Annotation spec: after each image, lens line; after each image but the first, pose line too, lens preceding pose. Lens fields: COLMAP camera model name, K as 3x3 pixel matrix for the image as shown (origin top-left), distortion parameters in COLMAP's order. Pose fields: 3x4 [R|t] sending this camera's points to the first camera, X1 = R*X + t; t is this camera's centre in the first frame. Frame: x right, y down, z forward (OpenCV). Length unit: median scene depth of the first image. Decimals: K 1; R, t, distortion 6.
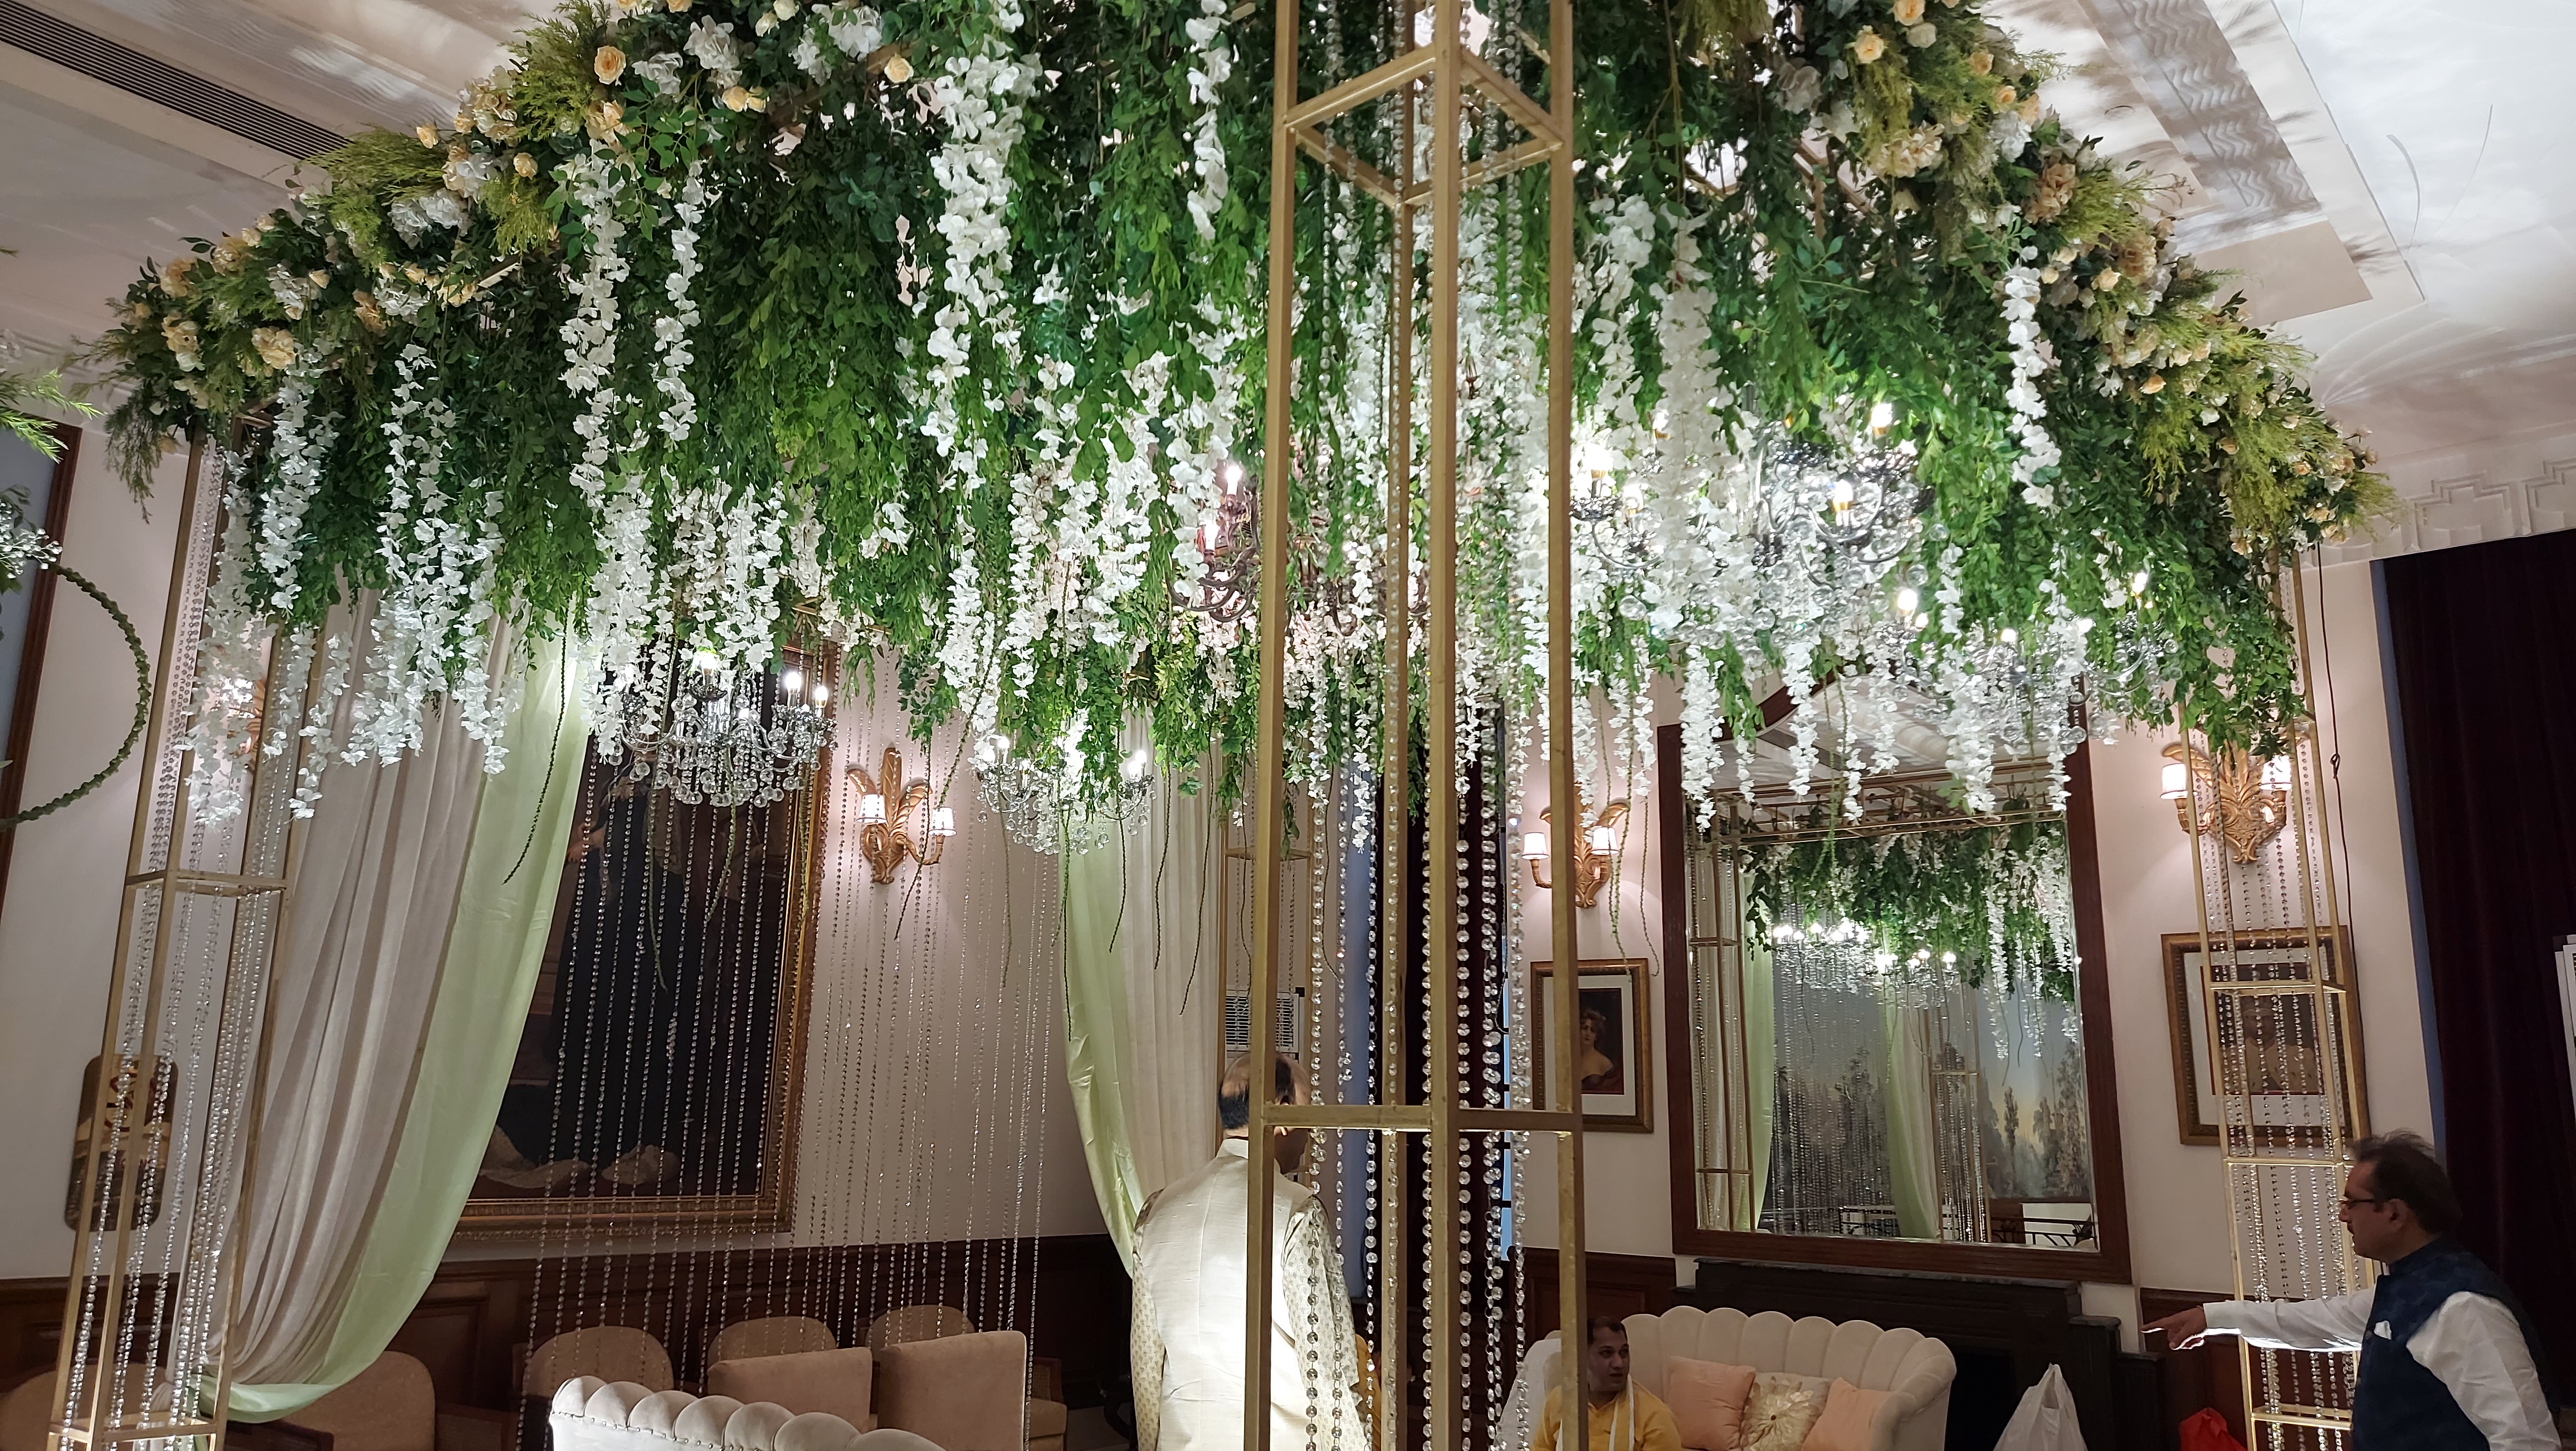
lens RADIAL K [[1849.2, 0, 1291.9], [0, 1849.2, 726.9], [0, 0, 1]] dist [0.079762, -0.059180]
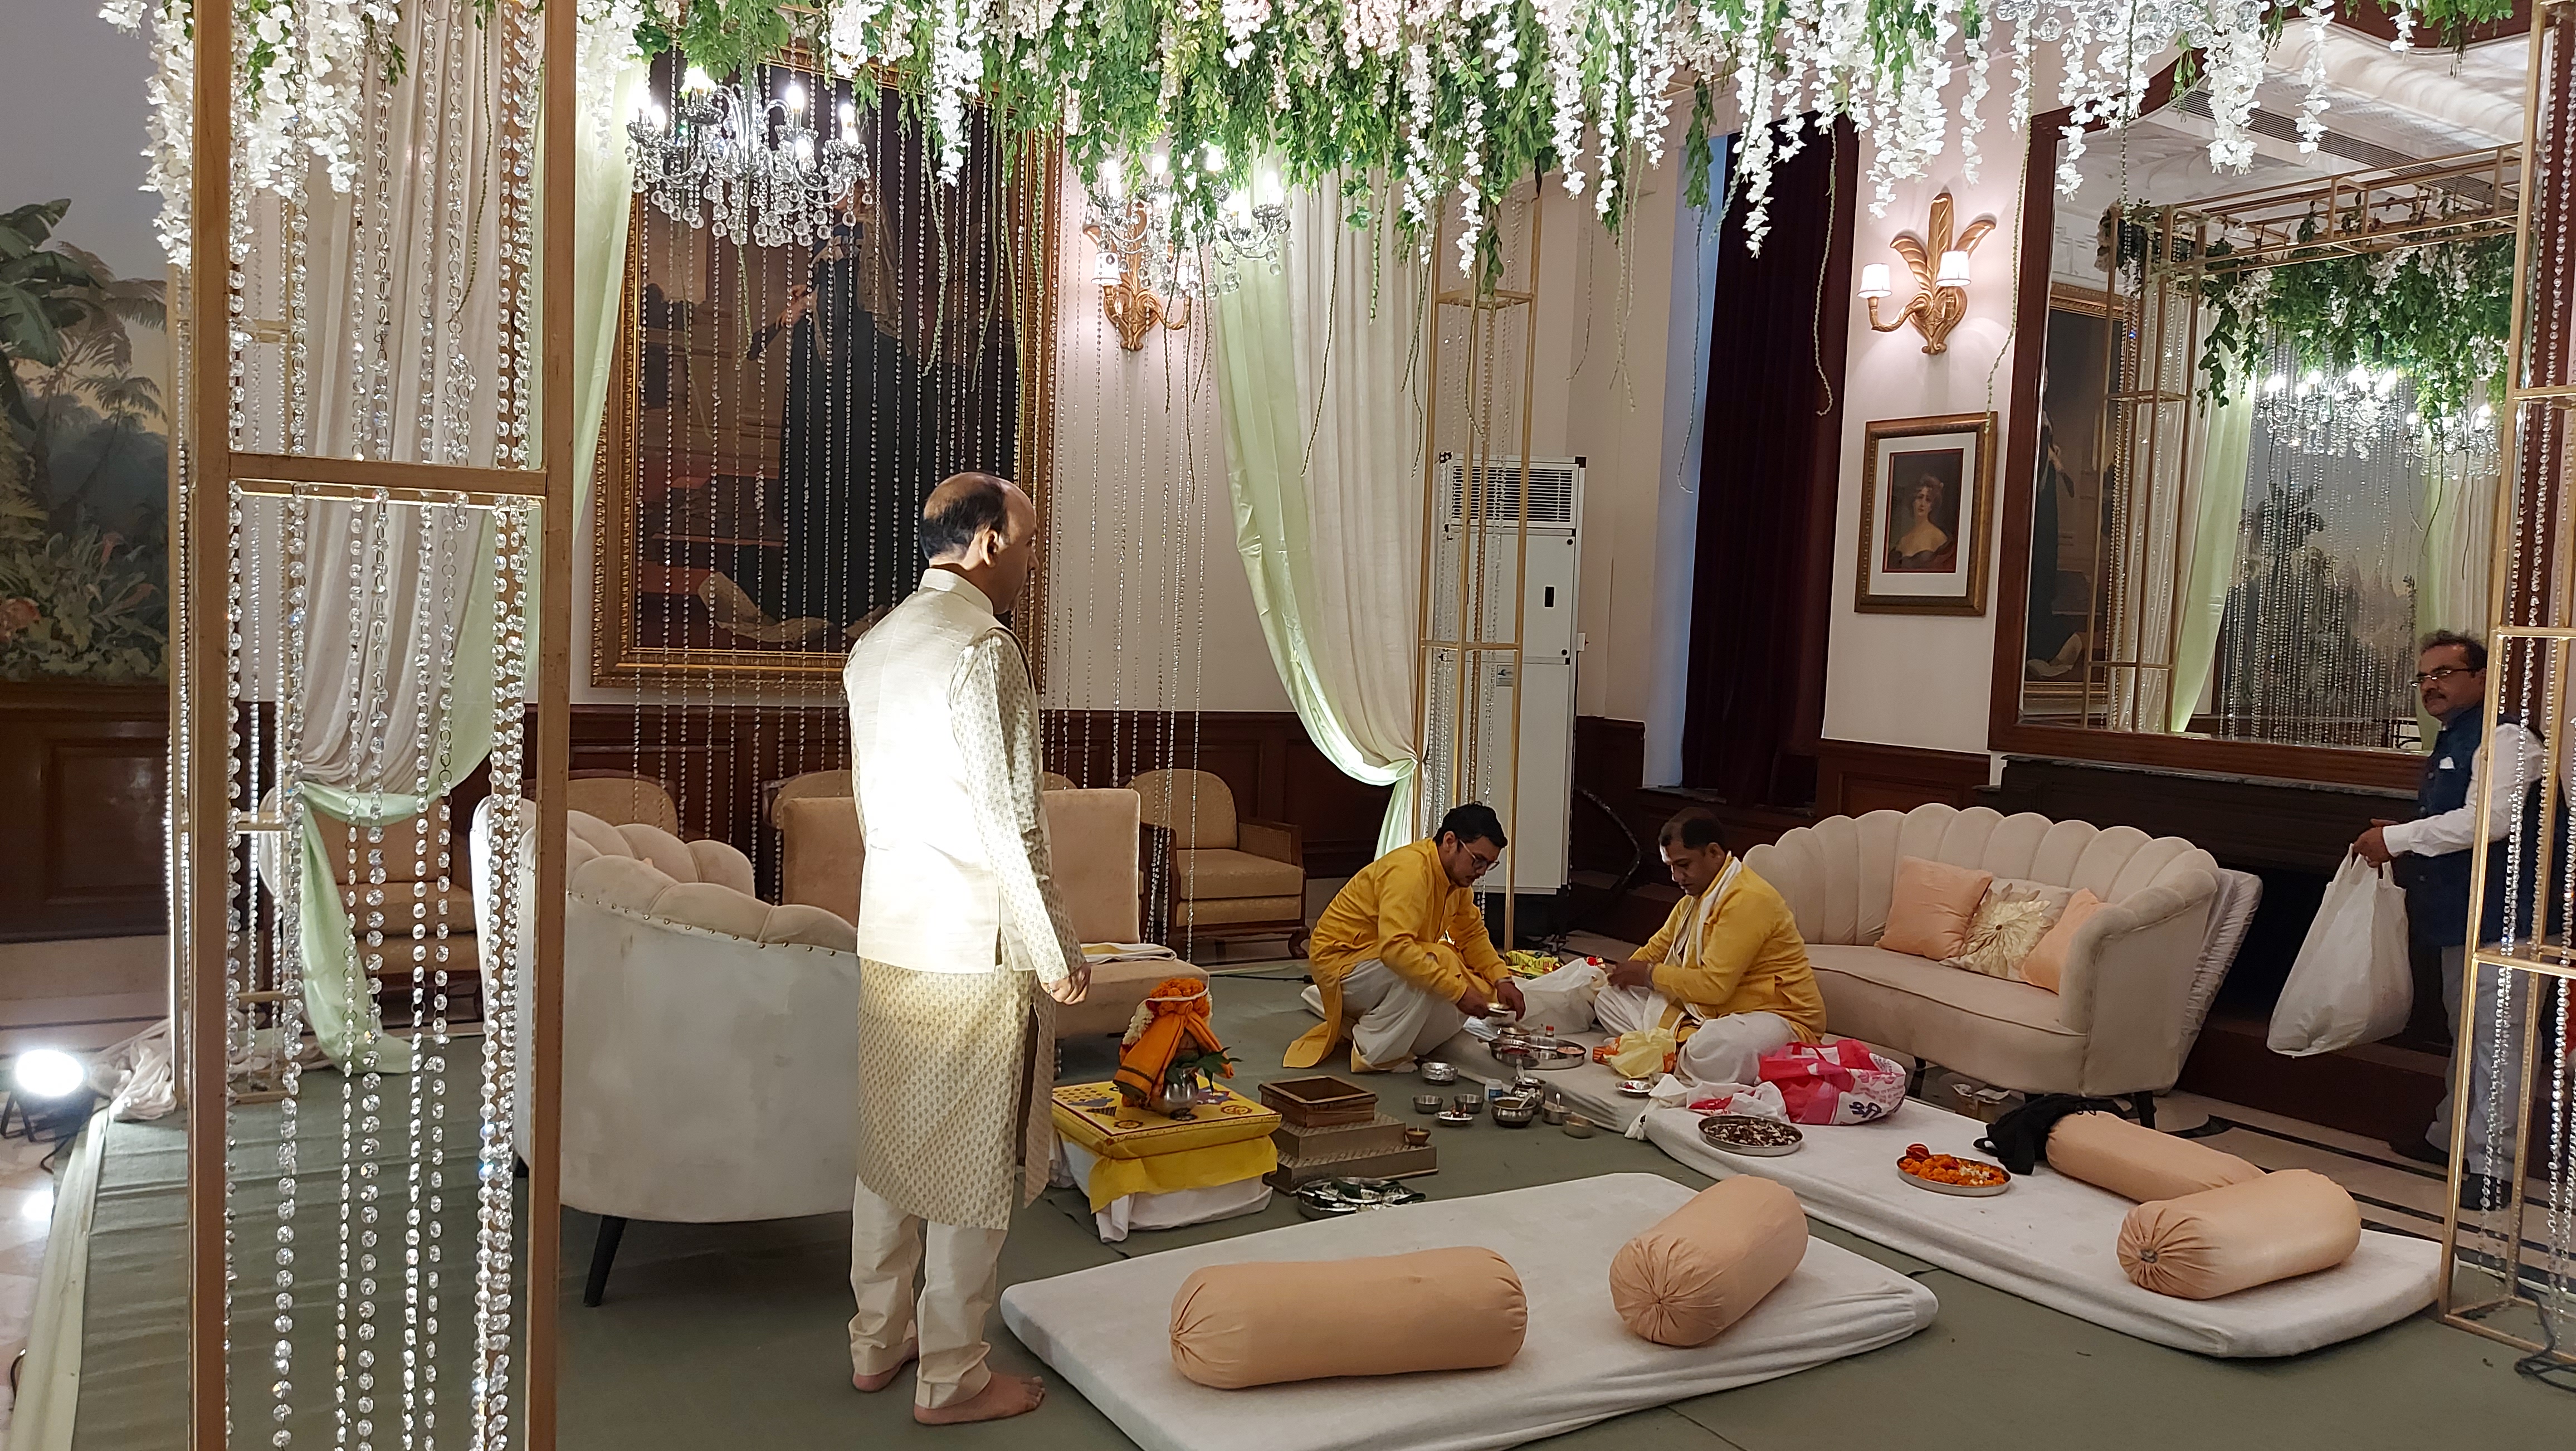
lens RADIAL K [[1849.2, 0, 1279.0], [0, 1849.2, 728.4], [0, 0, 1]] dist [0.079762, -0.059180]
pose [[0.945886, 0.033590, -0.322757, 0.176773], [0.051691, 0.966331, 0.252056, 0.036664], [0.320357, -0.255100, 0.912302, 0.105318]]
